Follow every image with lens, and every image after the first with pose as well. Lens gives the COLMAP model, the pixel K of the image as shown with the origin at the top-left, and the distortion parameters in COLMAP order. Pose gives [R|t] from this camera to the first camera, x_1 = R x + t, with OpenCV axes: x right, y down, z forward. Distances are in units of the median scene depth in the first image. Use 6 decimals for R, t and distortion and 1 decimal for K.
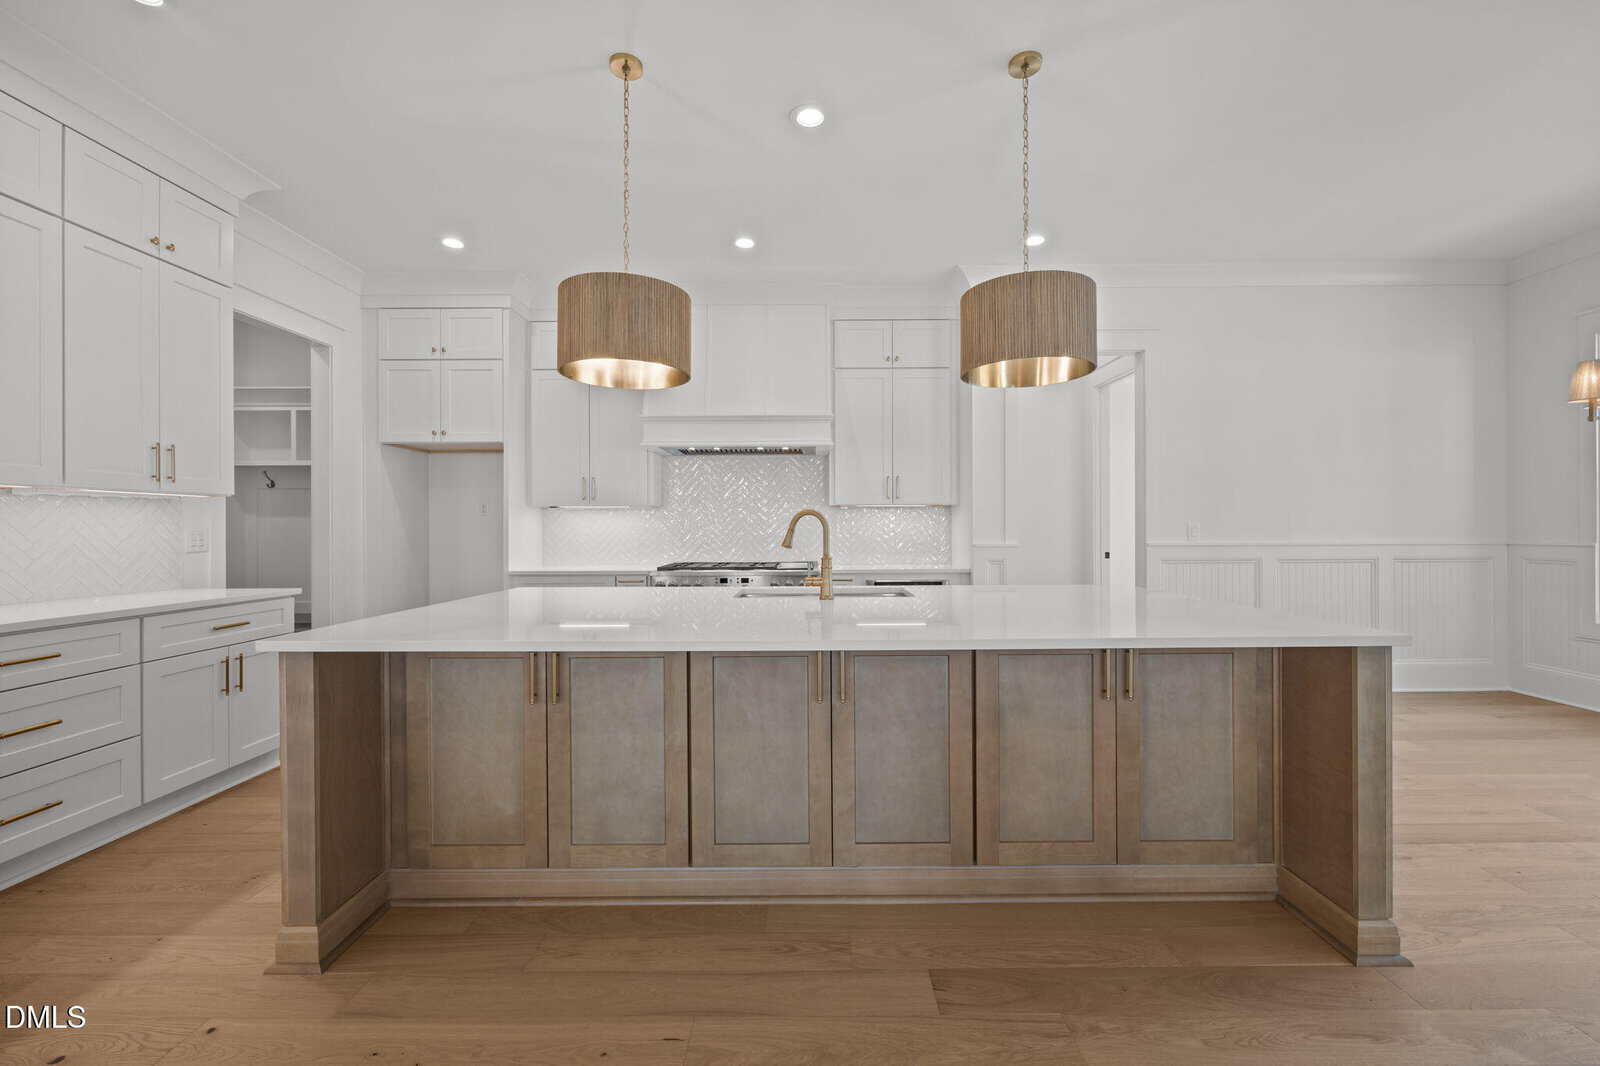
lens RADIAL K [[638.8, 0, 814.6], [0, 638.8, 528.7], [0, 0, 1]] dist [-0.002997, -0.000079]
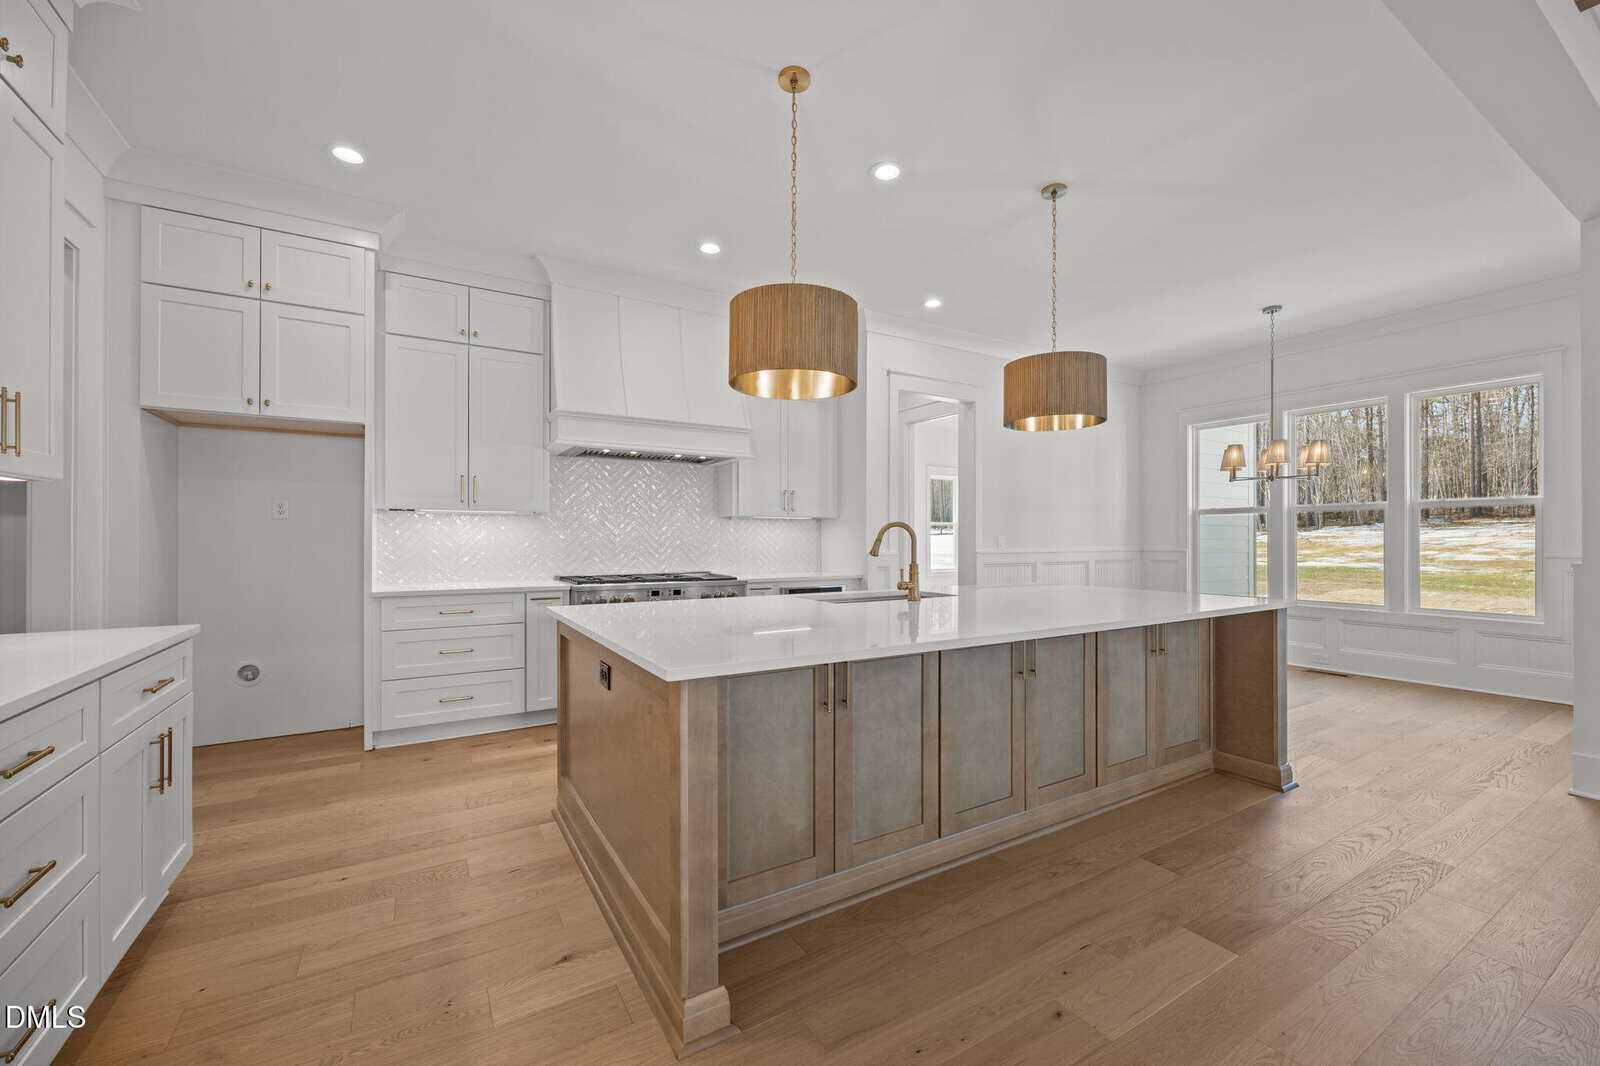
lens RADIAL K [[638.8, 0, 815.6], [0, 638.8, 539.7], [0, 0, 1]] dist [-0.002997, -0.000079]
pose [[0.854652, 0.004489, 0.519181, -0.748706], [-0.004695, 0.999989, -0.000916, 0.002896], [-0.519180, -0.001655, 0.854664, 0.116224]]
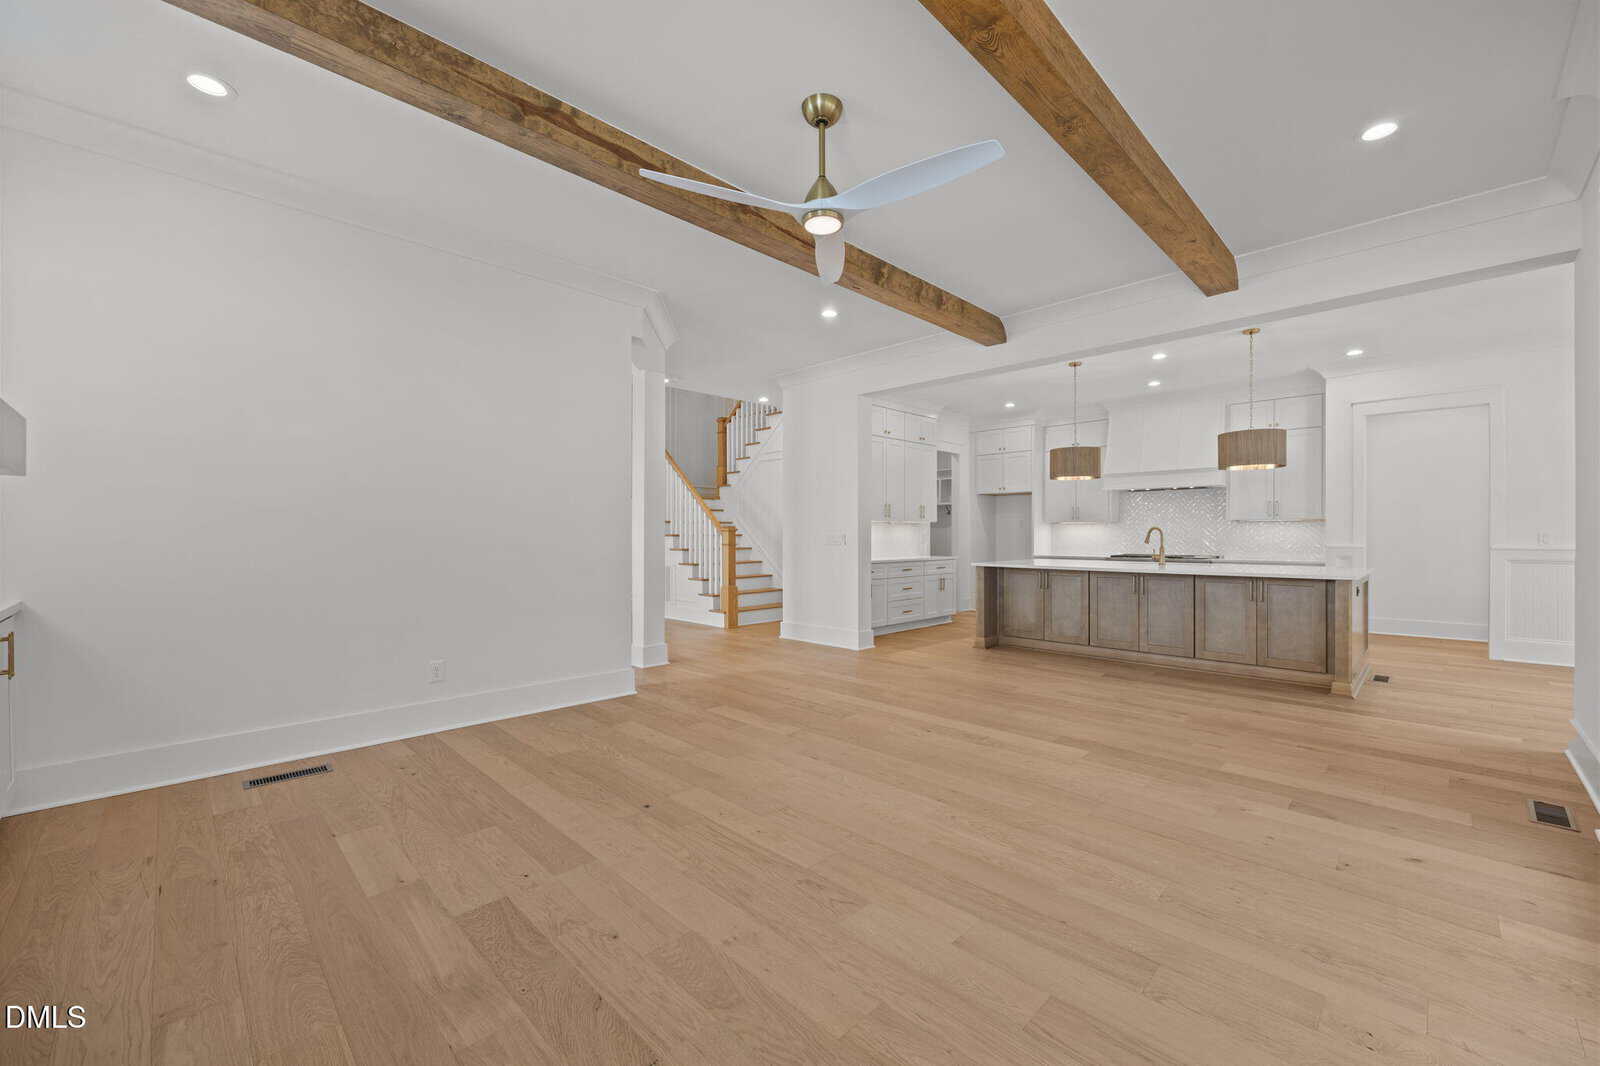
lens RADIAL K [[638.8, 0, 796.1], [0, 638.8, 532.9], [0, 0, 1]] dist [-0.002997, -0.000079]
pose [[0.692189, 0.004376, -0.721703, 0.810013], [-0.004802, 0.999987, 0.001458, -0.005387], [0.721700, 0.002456, 0.692201, -1.665137]]
